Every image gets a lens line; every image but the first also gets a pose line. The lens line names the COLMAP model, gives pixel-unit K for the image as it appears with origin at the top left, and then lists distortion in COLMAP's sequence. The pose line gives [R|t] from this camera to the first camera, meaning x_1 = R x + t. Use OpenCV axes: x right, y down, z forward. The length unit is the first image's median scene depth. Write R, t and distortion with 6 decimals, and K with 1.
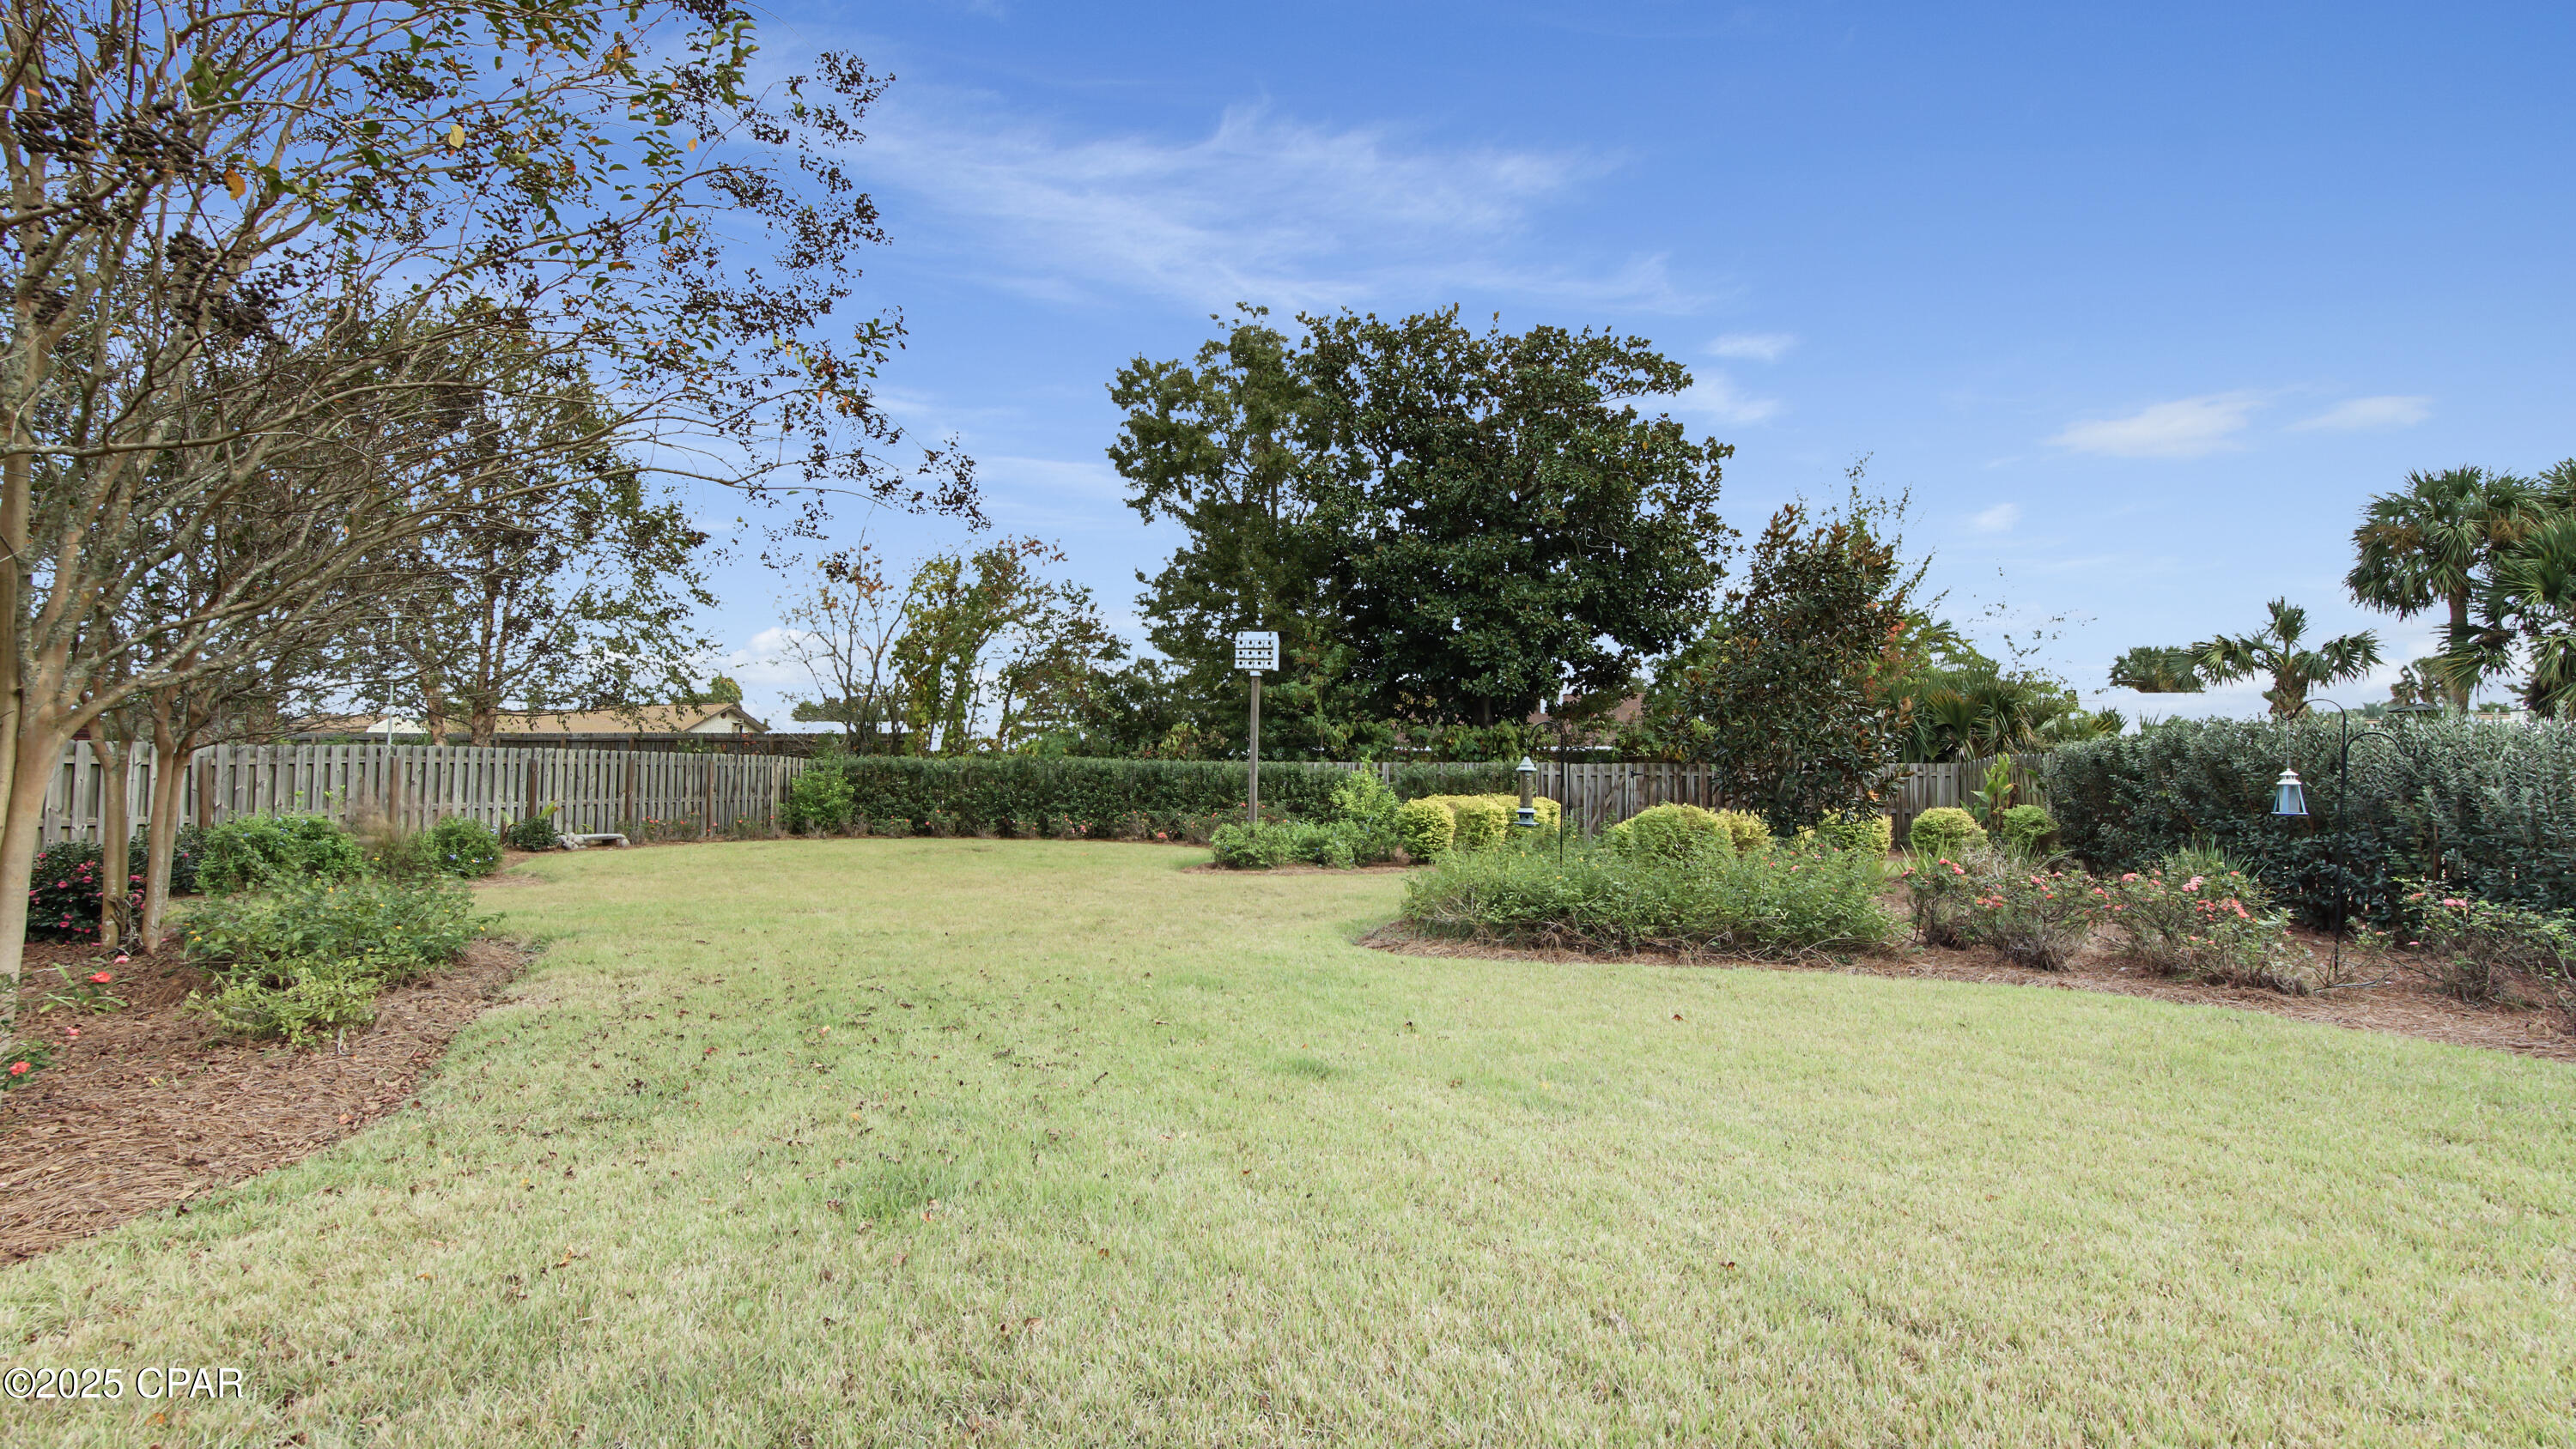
lens RADIAL K [[1162.9, 0, 1277.1], [0, 1162.9, 727.1], [0, 0, 1]] dist [-0.013845, 0.009501]
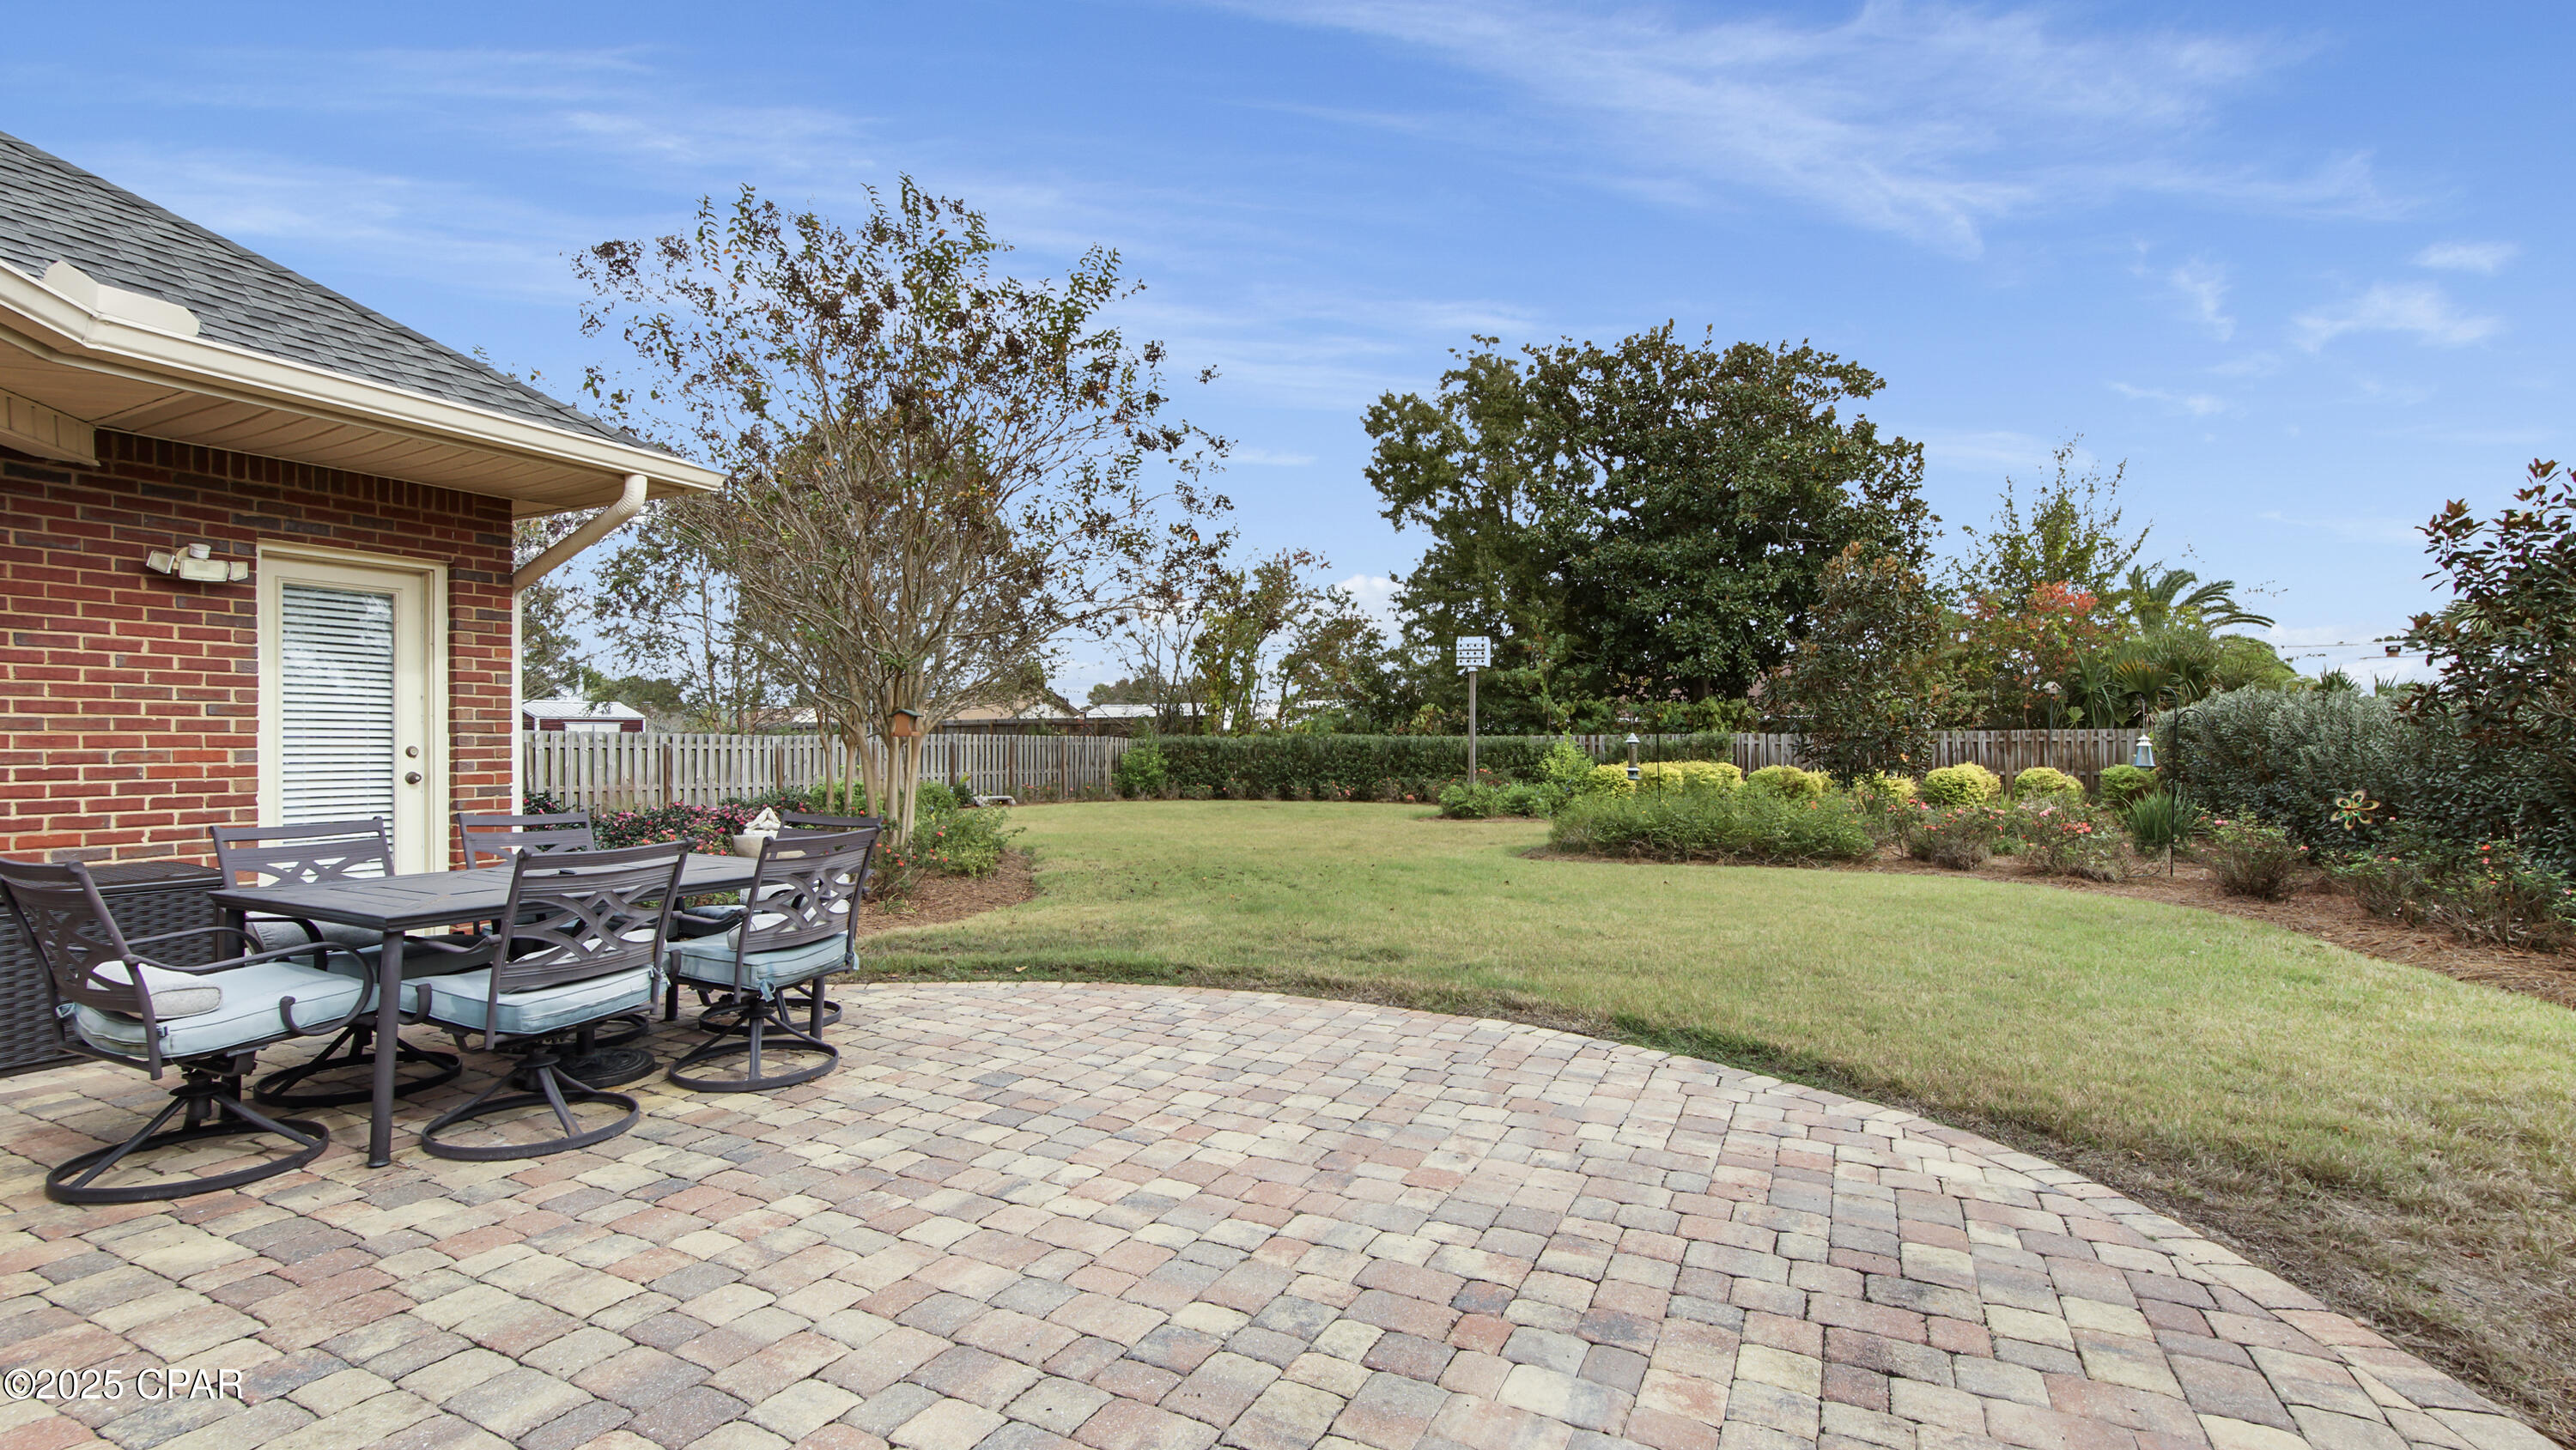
lens RADIAL K [[1162.9, 0, 1277.1], [0, 1162.9, 727.6], [0, 0, 1]] dist [-0.013845, 0.009501]
pose [[0.972804, -0.016084, -0.231069, 0.041328], [0.021573, 0.999542, 0.021245, -0.007901], [0.230621, -0.025652, 0.972705, -0.189308]]
